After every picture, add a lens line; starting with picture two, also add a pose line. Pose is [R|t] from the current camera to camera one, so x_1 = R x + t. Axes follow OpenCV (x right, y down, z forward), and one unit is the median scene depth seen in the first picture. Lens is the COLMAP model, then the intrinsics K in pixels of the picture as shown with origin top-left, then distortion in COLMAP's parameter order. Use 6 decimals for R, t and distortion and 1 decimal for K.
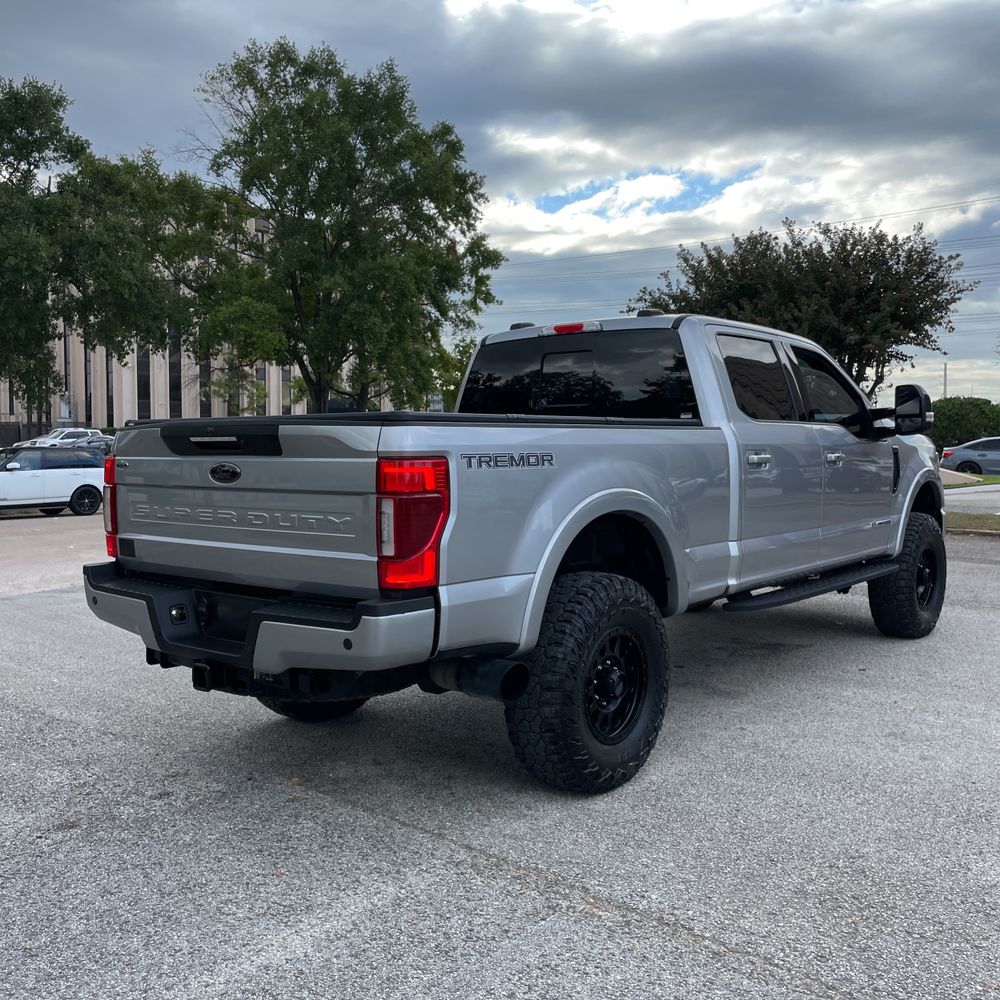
lens RADIAL K [[1030.7, 0, 505.8], [0, 1030.7, 485.1], [0, 0, 1]] dist [0.117948, -0.143971]
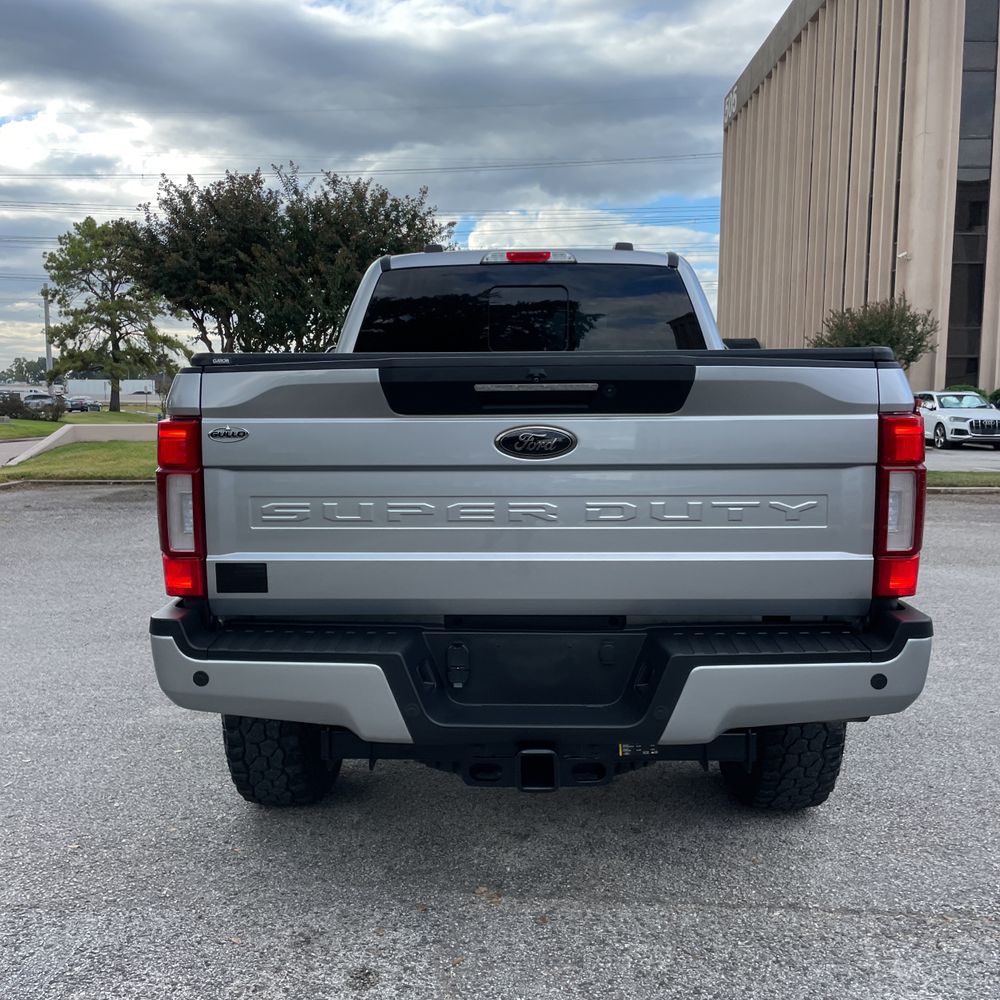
lens RADIAL K [[1010.1, 0, 500.4], [0, 1010.1, 500.7], [0, 0, 1]] dist [0.084022, -0.104710]
pose [[0.783883, -0.055111, 0.618457, -0.614888], [0.023661, 0.997981, 0.058940, -0.011678], [-0.620457, -0.031569, 0.783605, 0.495841]]
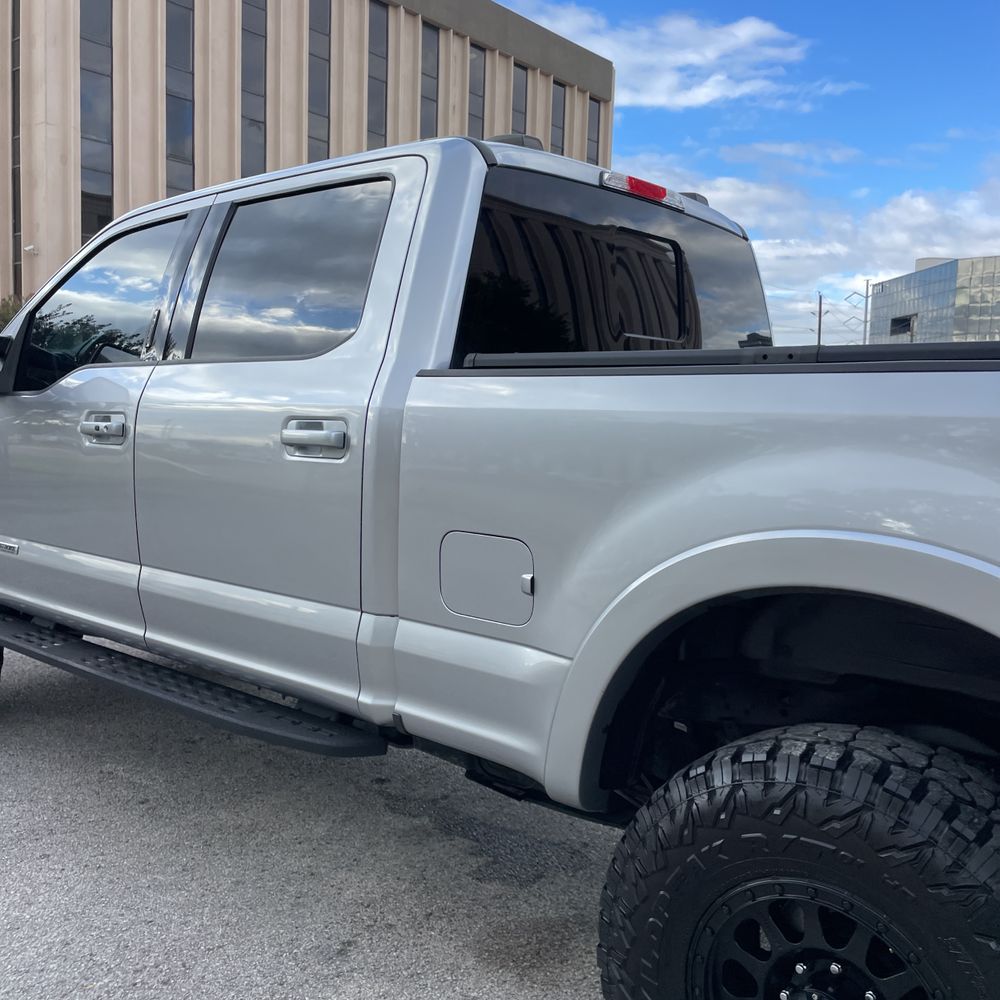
lens RADIAL K [[1010.1, 0, 500.4], [0, 1010.1, 500.7], [0, 0, 1]] dist [0.084022, -0.104710]
pose [[0.023415, -0.075467, 0.996873, -0.621720], [0.018484, 0.997009, 0.075043, -0.047453], [-0.999555, 0.016670, 0.024740, 1.403620]]
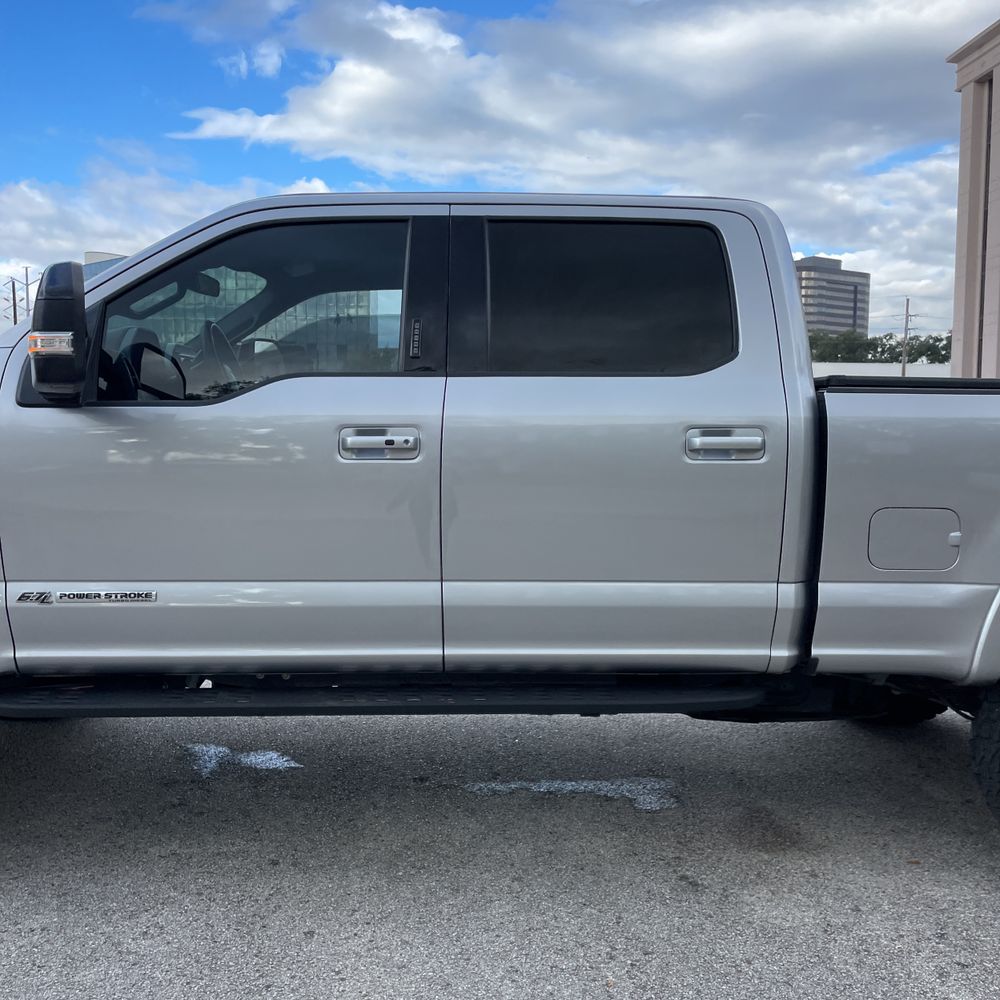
lens RADIAL K [[1001.3, 0, 495.1], [0, 1001.3, 496.4], [0, 0, 1]] dist [0.100886, -0.136245]
pose [[-0.679772, -0.054342, 0.731407, -0.439131], [0.023611, 0.995113, 0.095878, -0.074272], [-0.733043, 0.082444, -0.675167, 2.087814]]
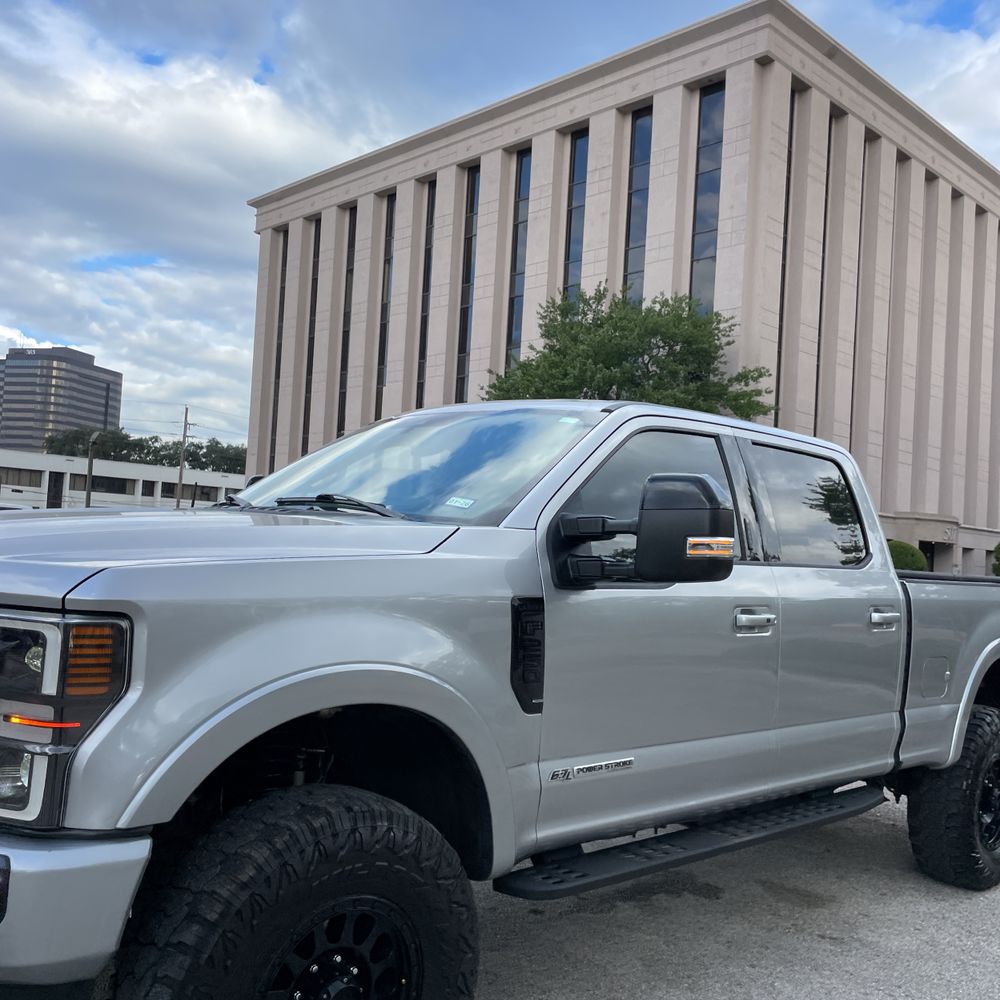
lens RADIAL K [[1001.2, 0, 496.4], [0, 1001.2, 518.7], [0, 0, 1]] dist [0.114717, -0.167600]
pose [[-0.992310, -0.050839, 0.112854, 0.210357], [-0.049800, 0.998687, 0.012014, -0.129206], [-0.113317, 0.006301, -0.993539, 2.535497]]
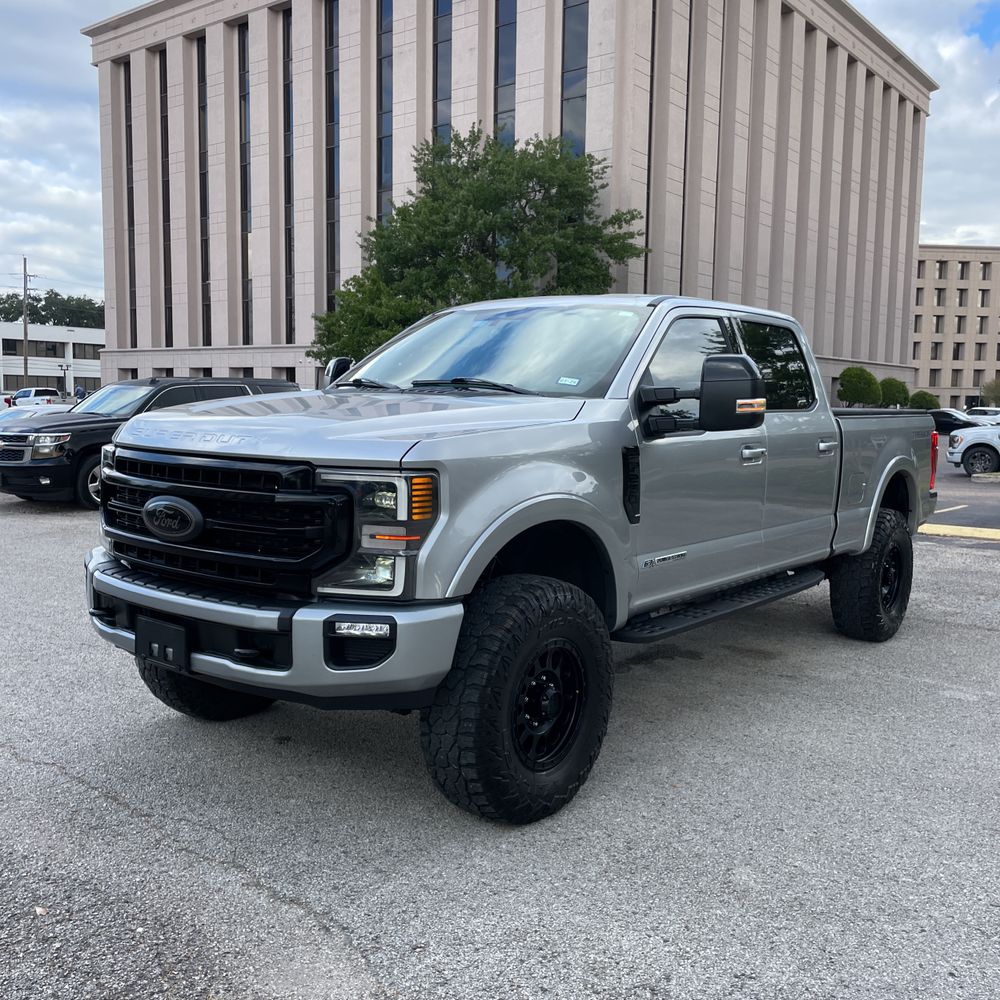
lens RADIAL K [[996.9, 0, 487.1], [0, 996.9, 498.4], [0, 0, 1]] dist [0.102519, -0.124564]
pose [[-0.999817, -0.009758, -0.016439, 0.410334], [-0.012004, 0.989705, 0.142615, -0.155660], [0.014878, 0.142786, -0.989642, 2.828879]]
